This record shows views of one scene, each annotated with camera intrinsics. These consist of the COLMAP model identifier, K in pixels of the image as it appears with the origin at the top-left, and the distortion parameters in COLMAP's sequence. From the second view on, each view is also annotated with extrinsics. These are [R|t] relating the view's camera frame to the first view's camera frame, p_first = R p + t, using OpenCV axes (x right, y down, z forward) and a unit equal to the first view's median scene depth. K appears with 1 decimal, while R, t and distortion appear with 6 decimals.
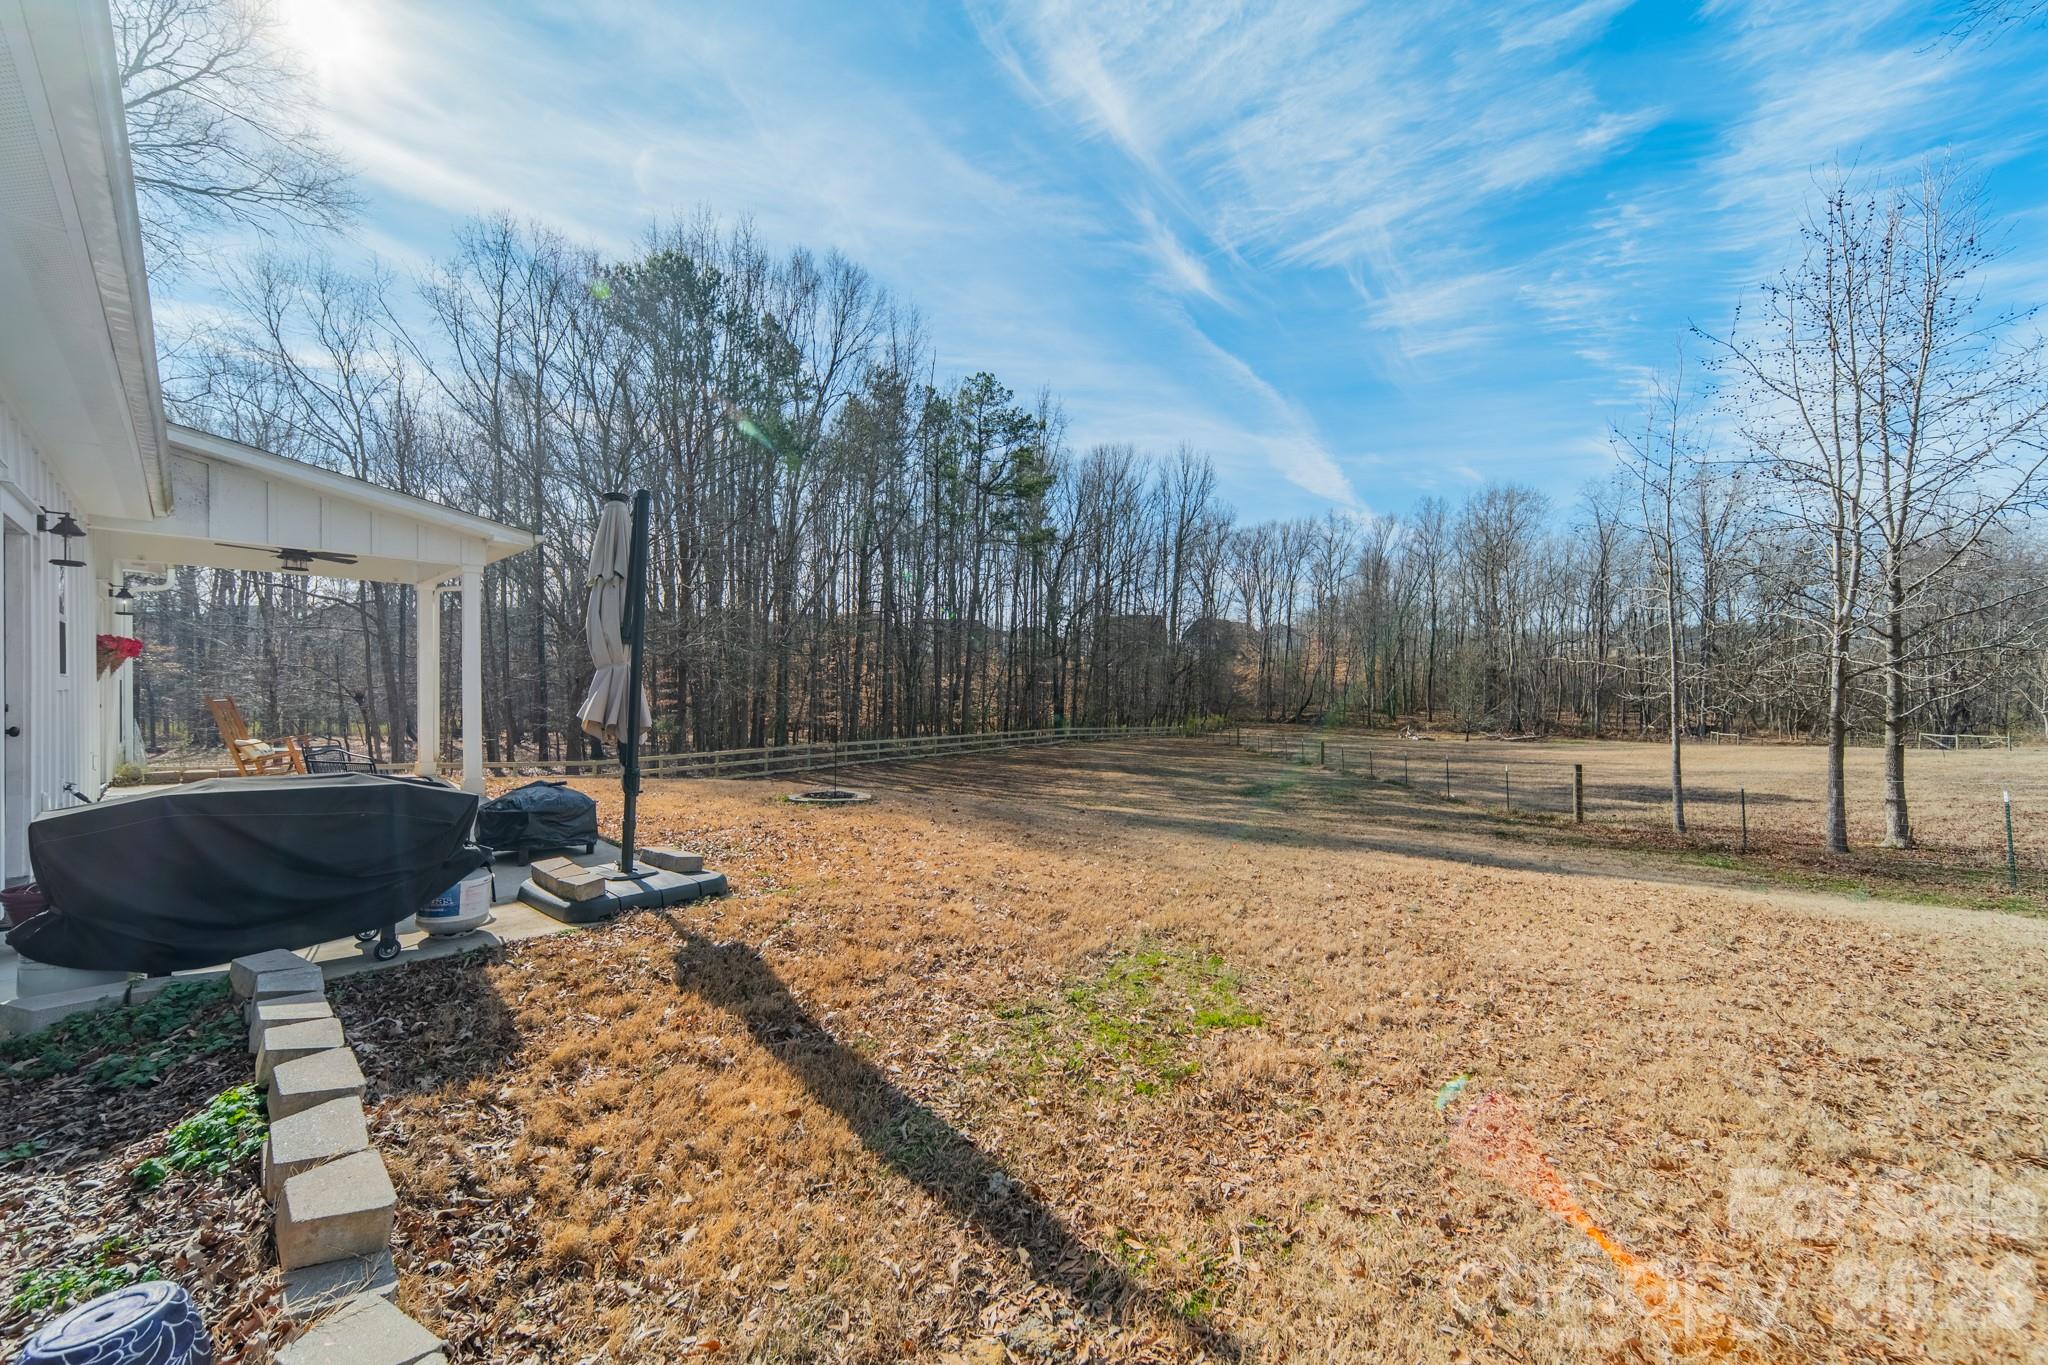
lens RADIAL K [[717.1, 0, 1022.3], [0, 717.1, 689.6], [0, 0, 1]] dist [0.000162, 0.000060]
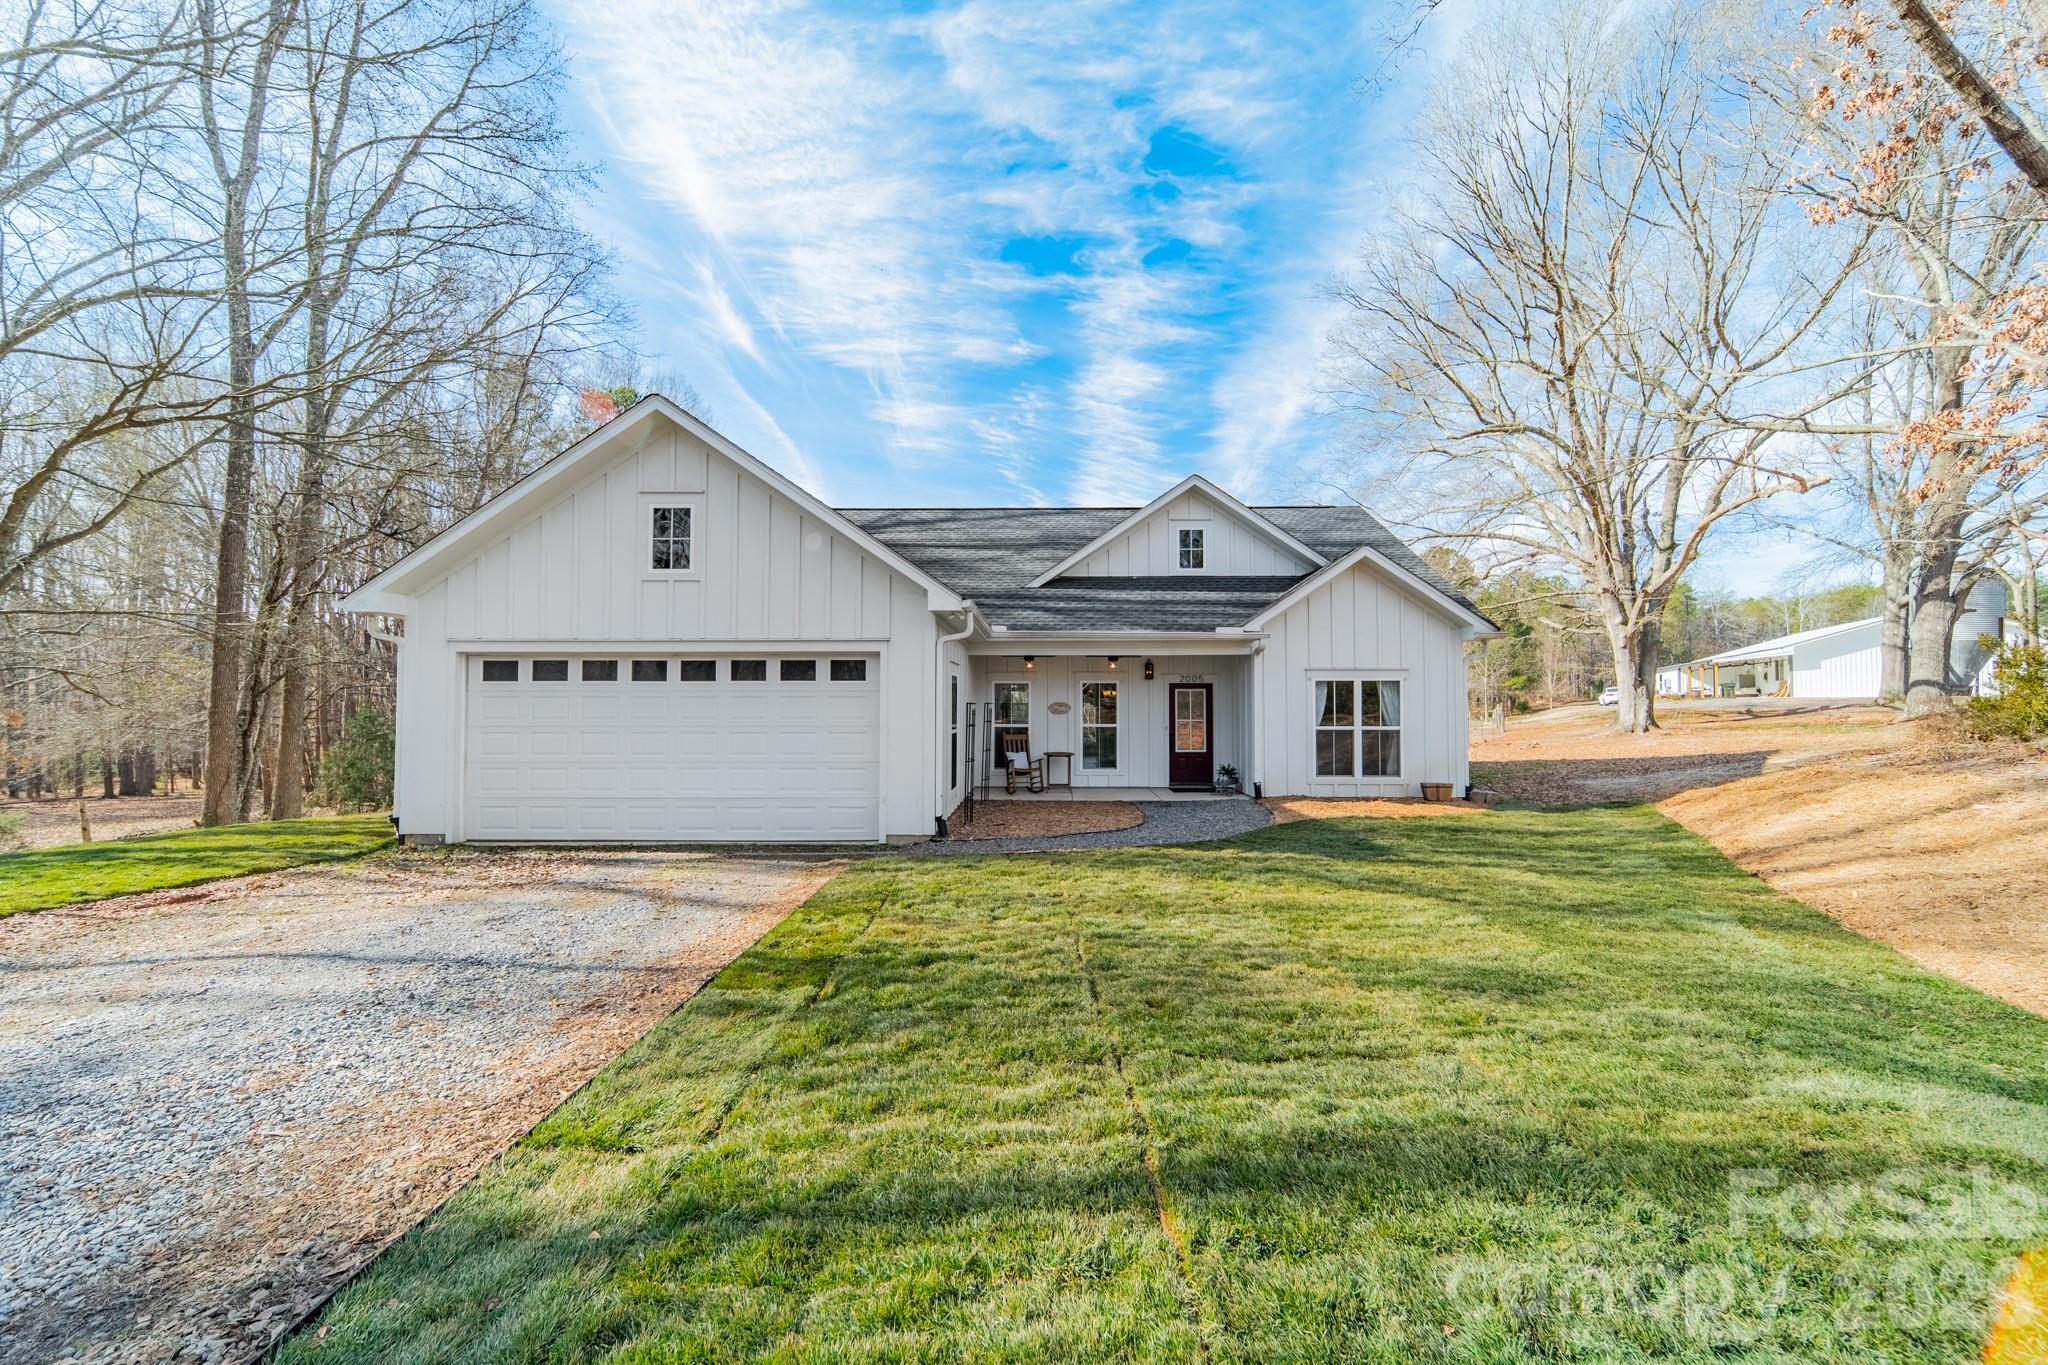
lens RADIAL K [[717.1, 0, 1022.3], [0, 717.1, 689.6], [0, 0, 1]] dist [0.000162, 0.000060]
pose [[0.759938, 0.034960, 0.649055, -0.134128], [-0.017250, 0.999286, -0.033626, 0.008174], [-0.649767, 0.014358, 0.759998, -0.134759]]
